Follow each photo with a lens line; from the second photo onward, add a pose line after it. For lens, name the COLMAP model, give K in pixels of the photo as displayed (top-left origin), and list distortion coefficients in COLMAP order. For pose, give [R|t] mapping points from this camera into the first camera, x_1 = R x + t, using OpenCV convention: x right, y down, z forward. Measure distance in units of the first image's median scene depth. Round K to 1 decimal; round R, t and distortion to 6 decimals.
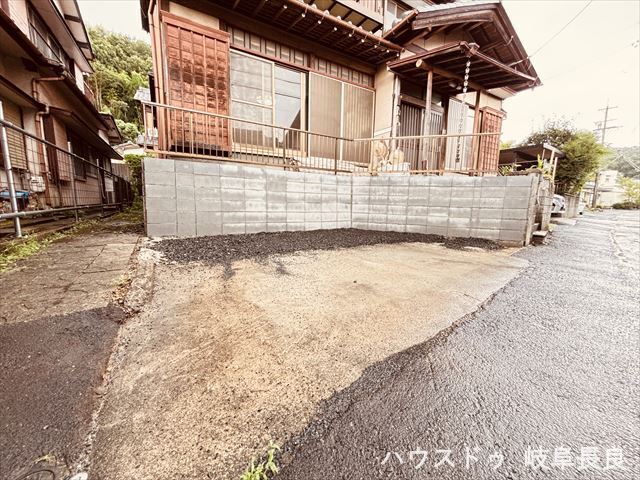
lens RADIAL K [[258.8, 0, 319.6], [0, 258.8, 239.1], [0, 0, 1]] dist [-0.002545, 0.000034]
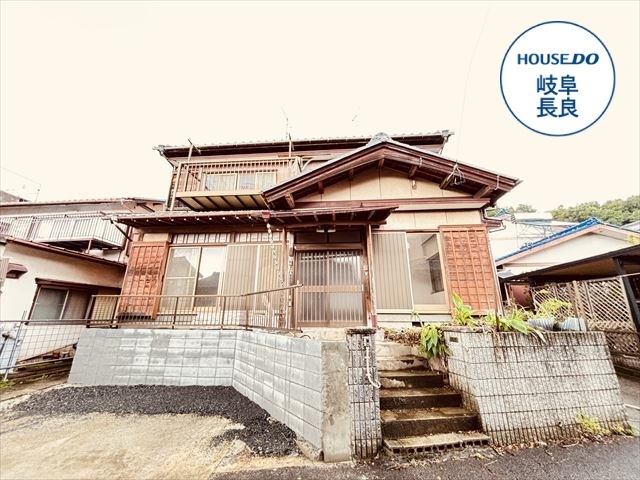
lens RADIAL K [[258.8, 0, 319.9], [0, 258.8, 237.6], [0, 0, 1]] dist [-0.002545, 0.000034]
pose [[0.814485, -0.189158, -0.548482, 1.202606], [-0.061343, 0.911984, -0.405614, -0.206666], [0.576932, 0.364012, 0.731194, 0.344938]]
